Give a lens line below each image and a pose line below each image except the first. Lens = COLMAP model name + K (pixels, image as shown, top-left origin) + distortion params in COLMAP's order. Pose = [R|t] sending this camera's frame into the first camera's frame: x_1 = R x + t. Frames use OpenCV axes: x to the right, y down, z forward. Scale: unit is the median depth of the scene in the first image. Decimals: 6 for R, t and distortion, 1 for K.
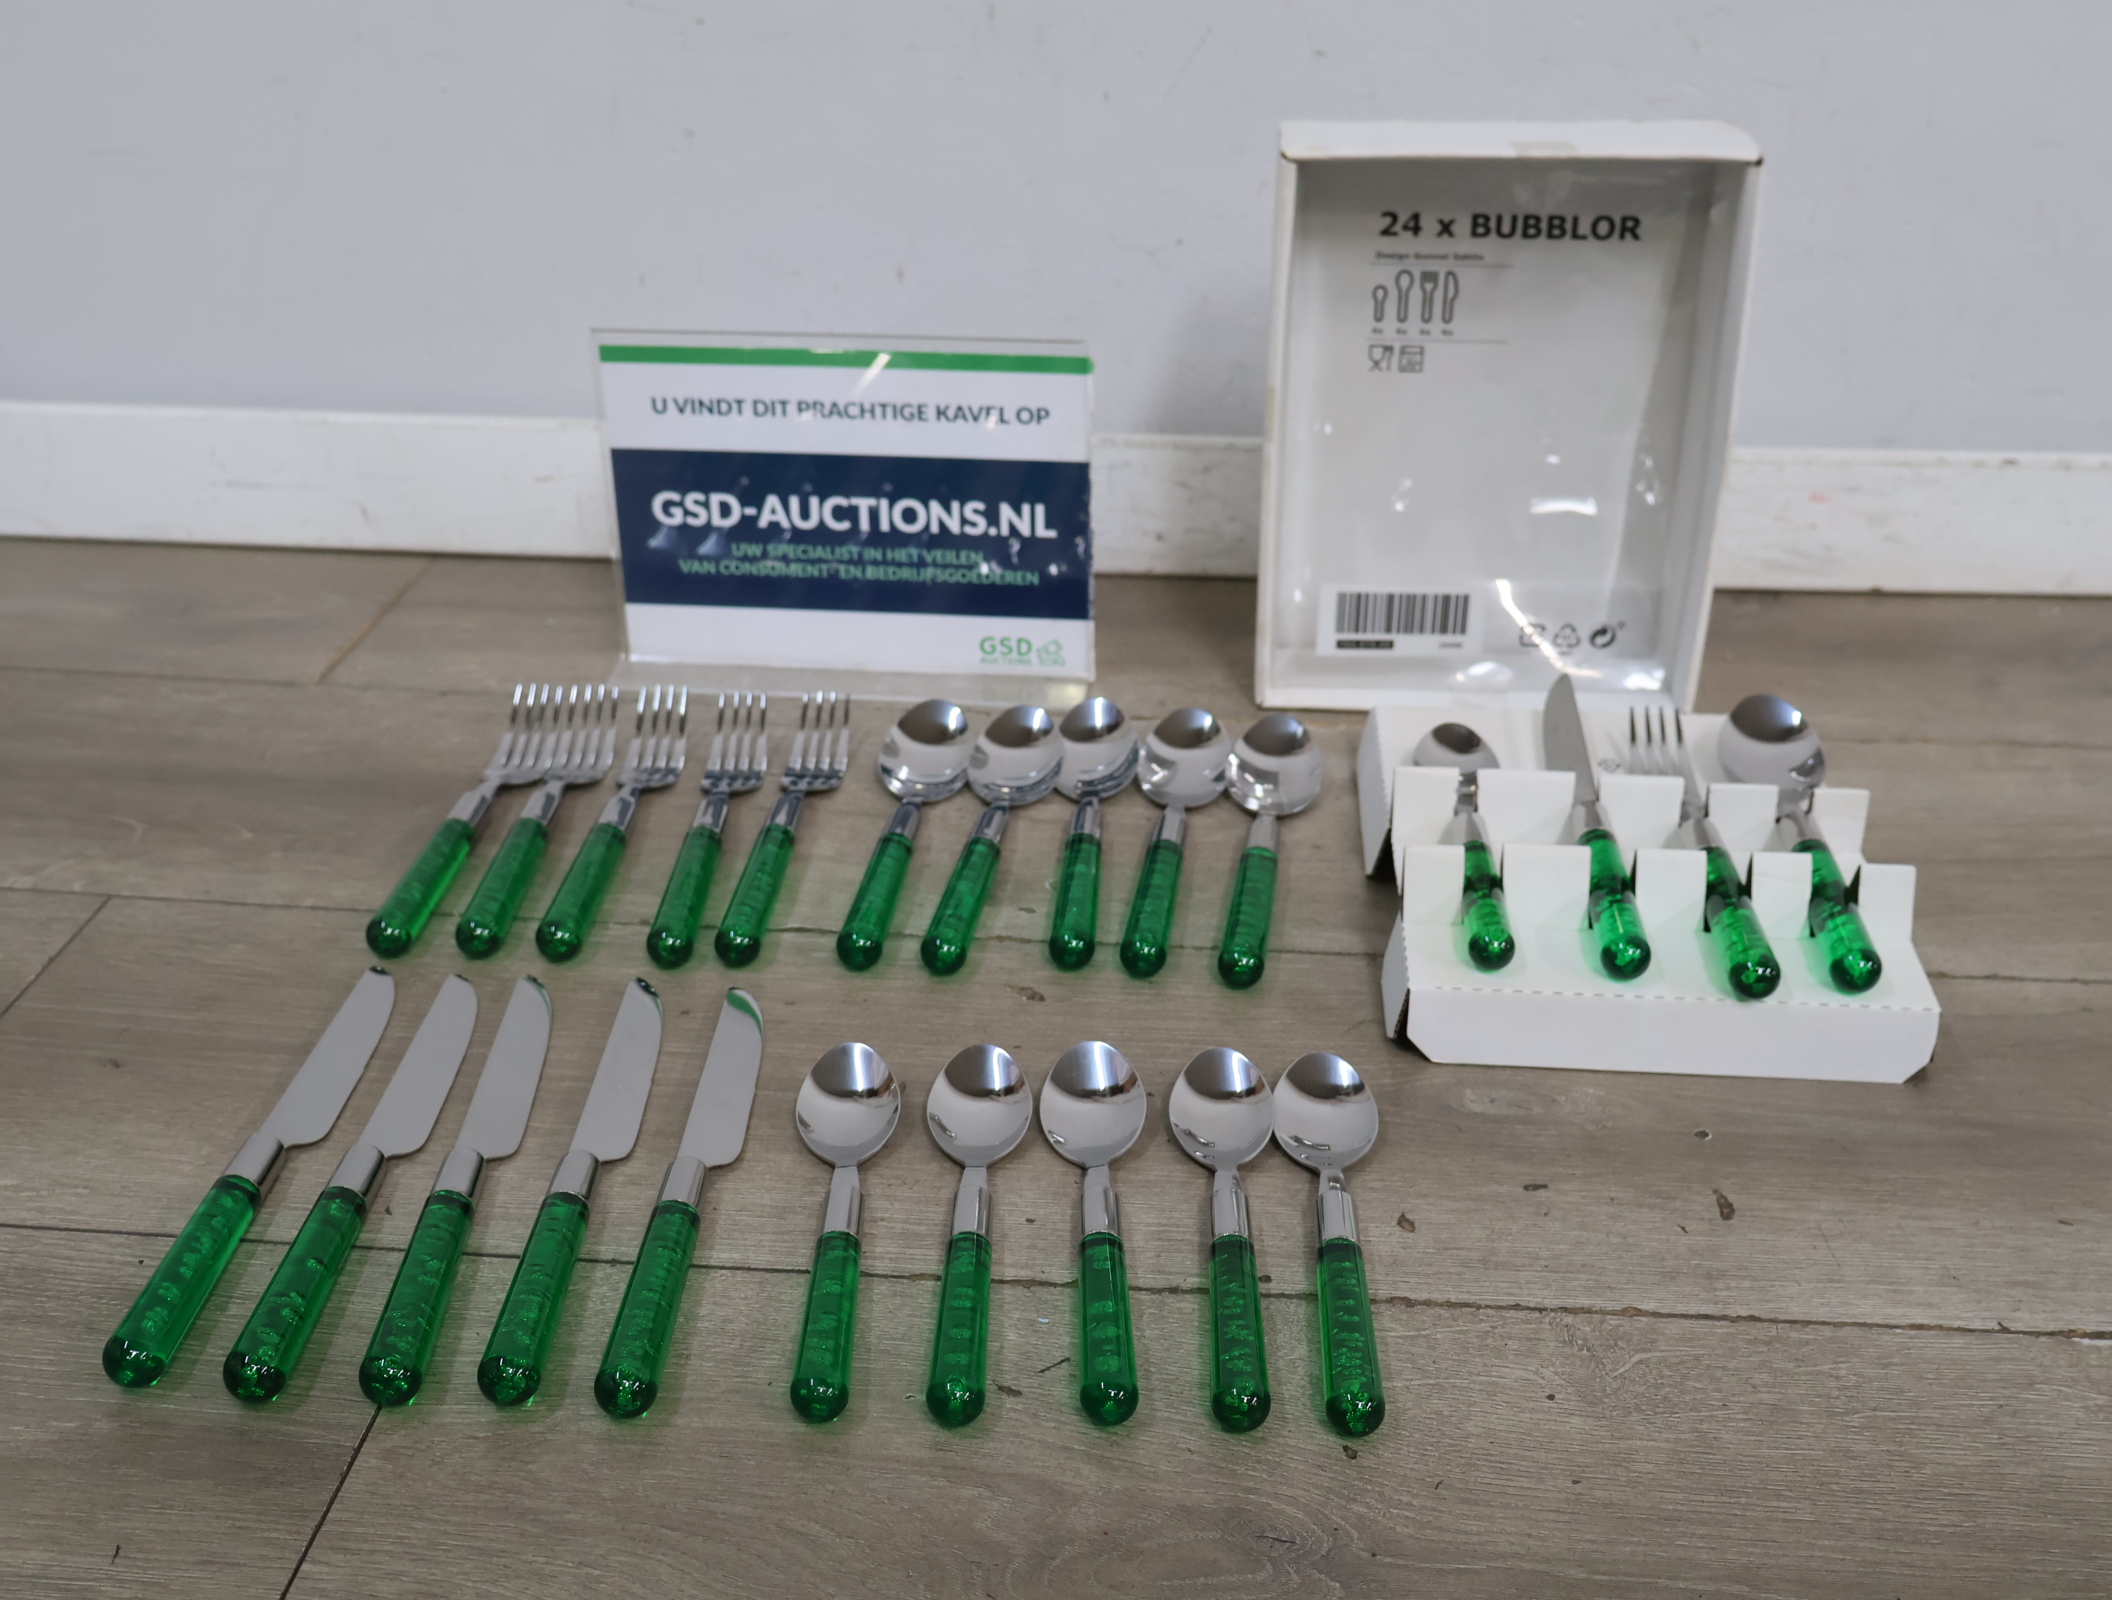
lens RADIAL K [[2364.9, 0, 1065.9], [0, 2364.9, 795.0], [0, 0, 1]] dist [0.010915, 0.000000]
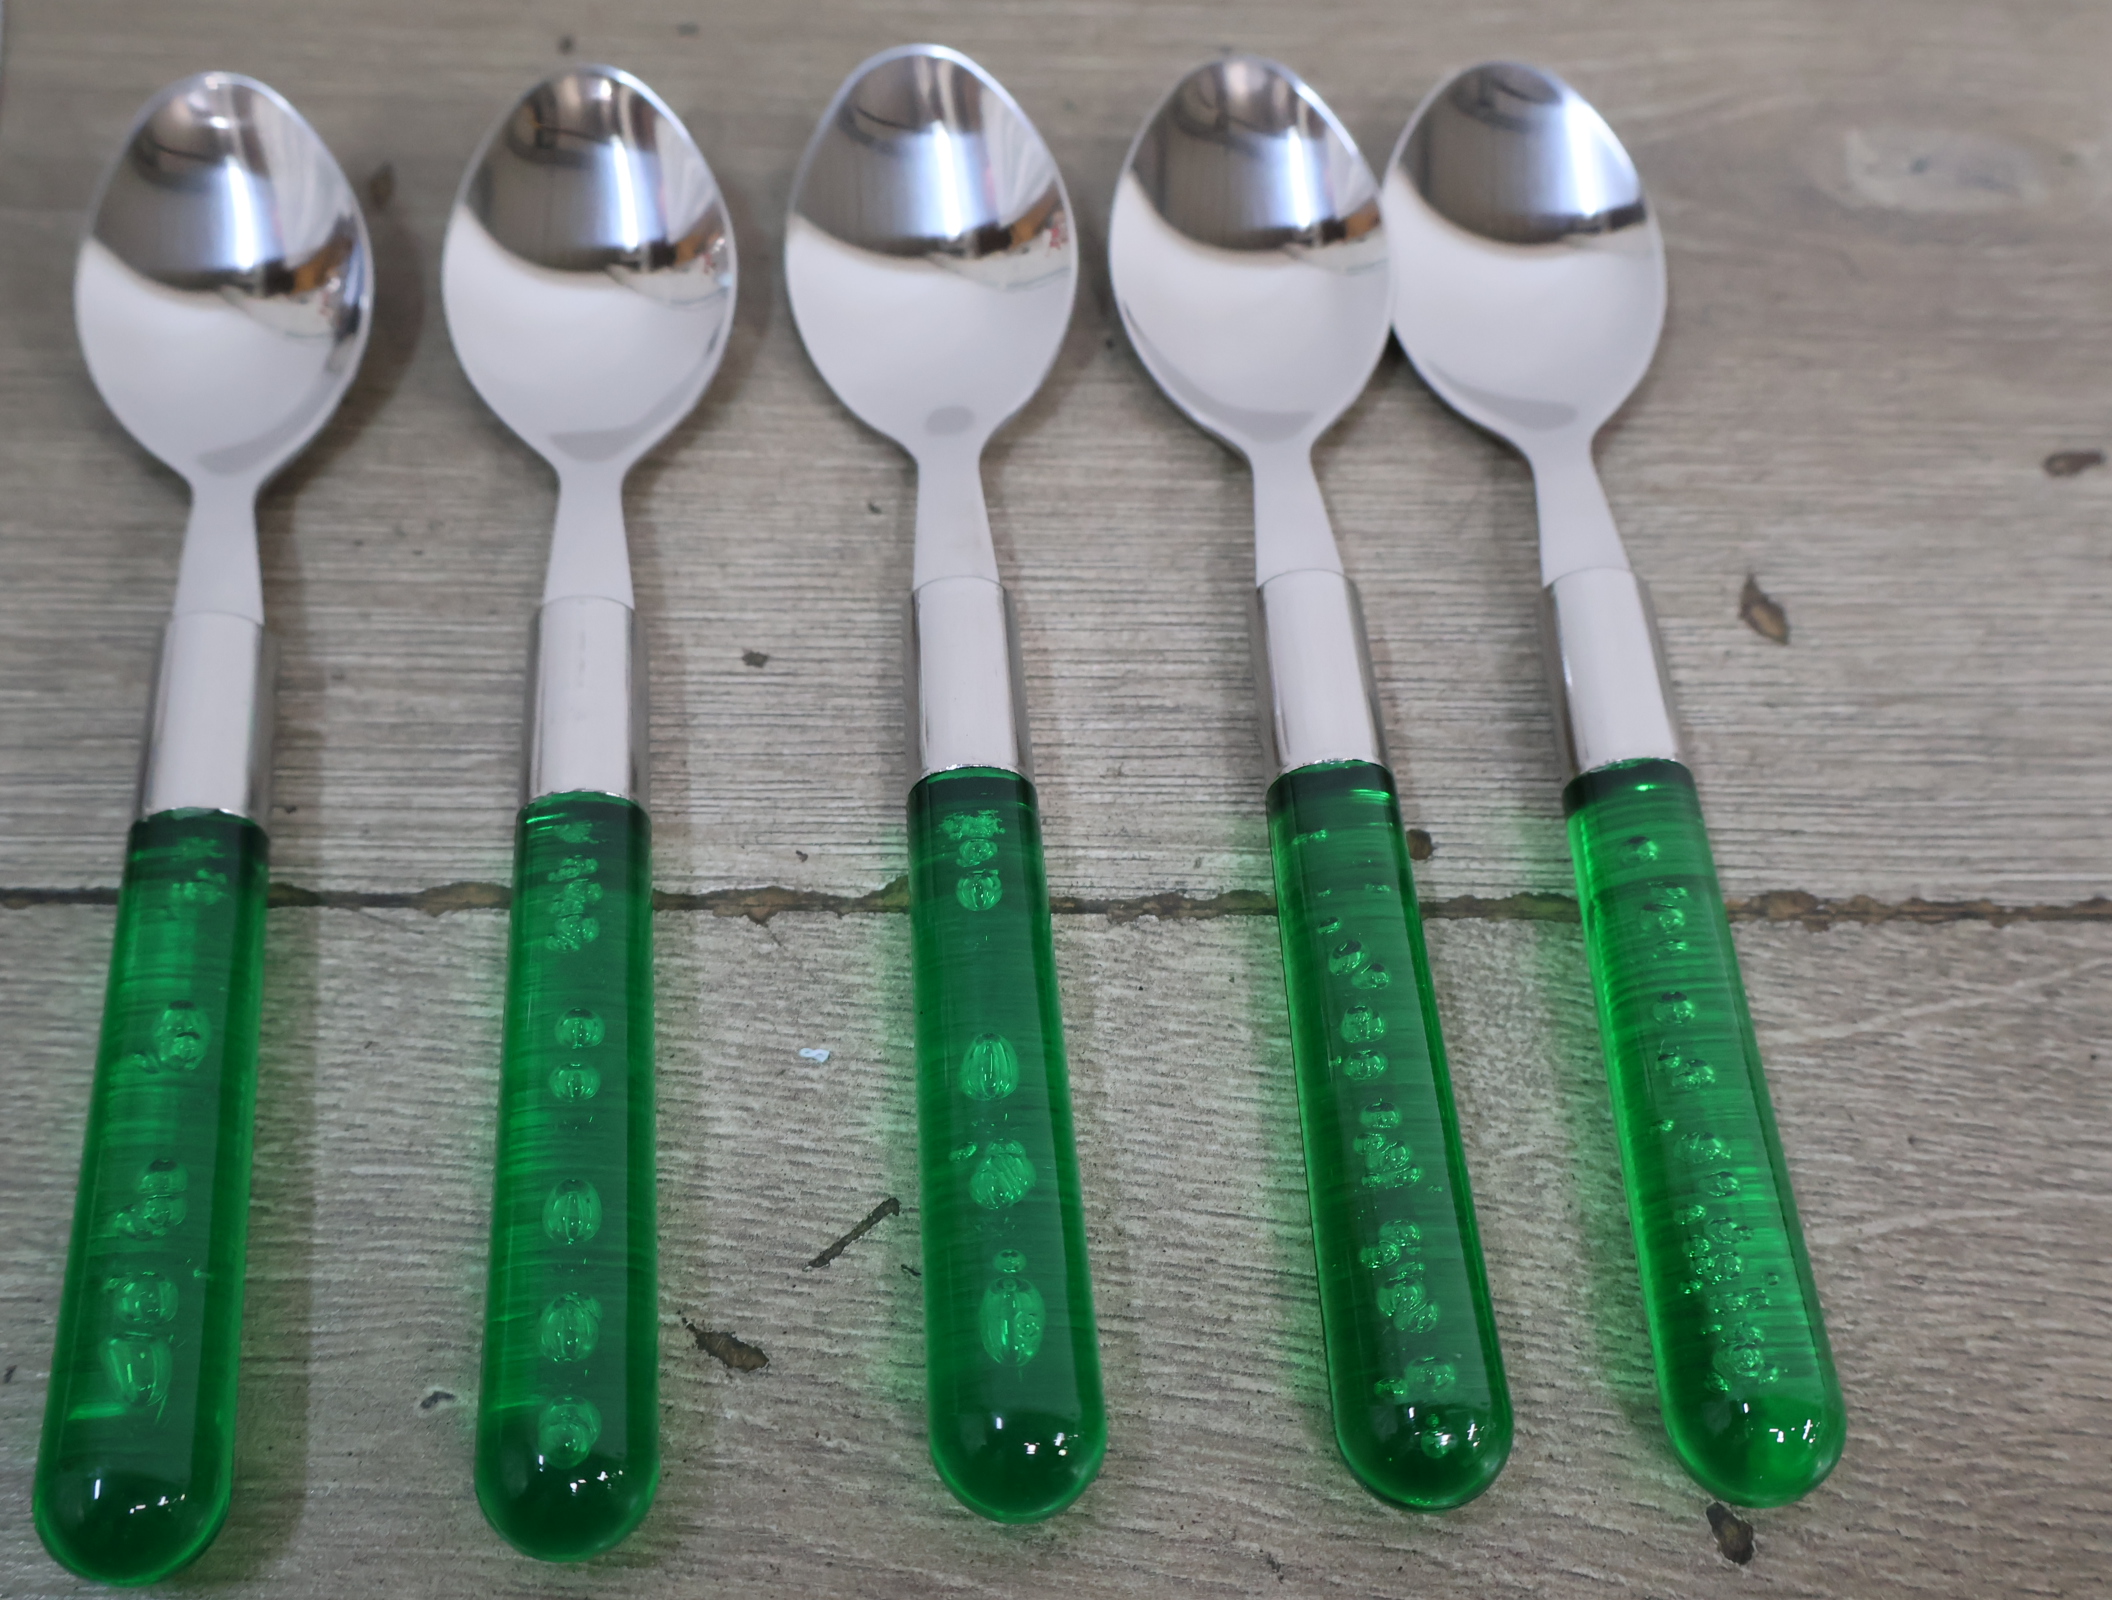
lens RADIAL K [[2364.9, 0, 1057.2], [0, 2364.9, 798.9], [0, 0, 1]] dist [0.010915, 0.000000]
pose [[0.994939, -0.061350, 0.079581, 0.000746], [0.006048, 0.827105, 0.562015, -0.005782], [-0.100301, -0.558689, 0.823290, 0.654670]]
